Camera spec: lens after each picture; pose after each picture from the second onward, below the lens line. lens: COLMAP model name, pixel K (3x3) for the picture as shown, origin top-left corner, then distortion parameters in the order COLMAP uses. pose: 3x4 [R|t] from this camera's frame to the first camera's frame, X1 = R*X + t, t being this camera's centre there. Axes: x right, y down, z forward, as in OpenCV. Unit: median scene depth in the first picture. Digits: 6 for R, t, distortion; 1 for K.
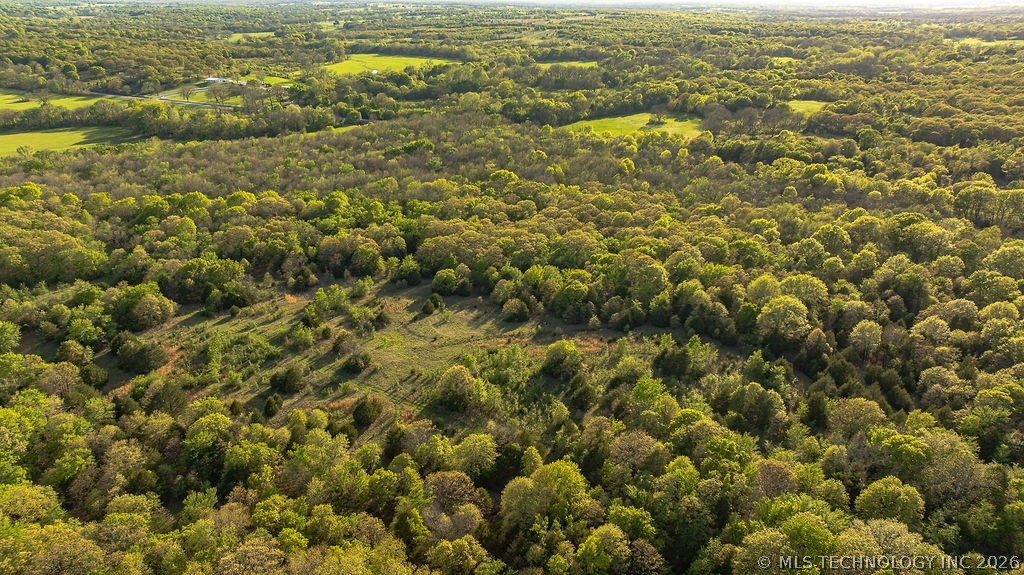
lens RADIAL K [[741.2, 0, 509.3], [0, 741.2, 291.4], [0, 0, 1]] dist [-0.023500, 0.017125]
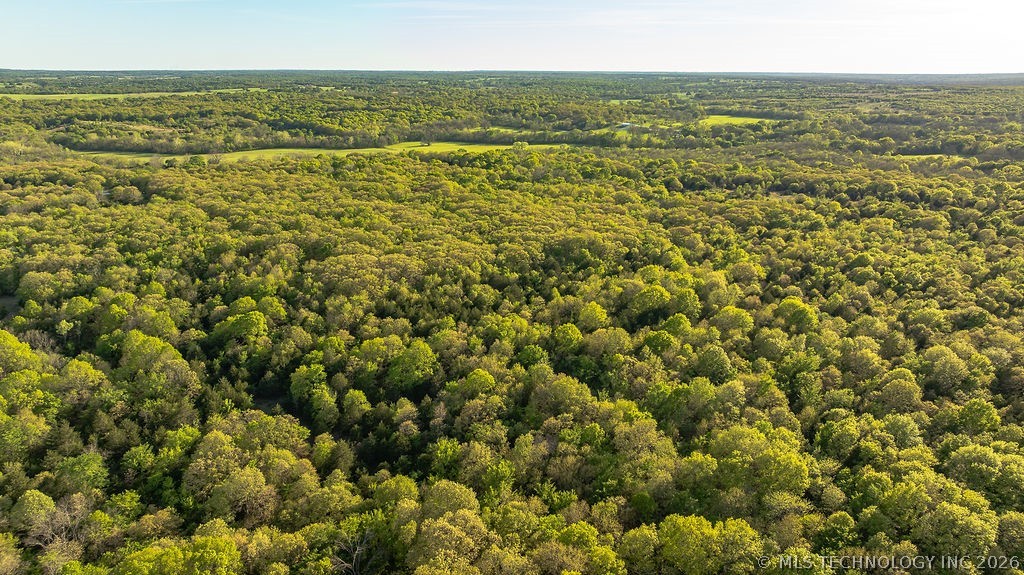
lens RADIAL K [[741.2, 0, 515.4], [0, 741.2, 296.6], [0, 0, 1]] dist [-0.023500, 0.017125]
pose [[0.916016, 0.115949, -0.384020, 0.012100], [-0.148610, 0.987287, -0.056388, 0.165480], [0.372600, 0.108721, 0.921601, -0.405063]]
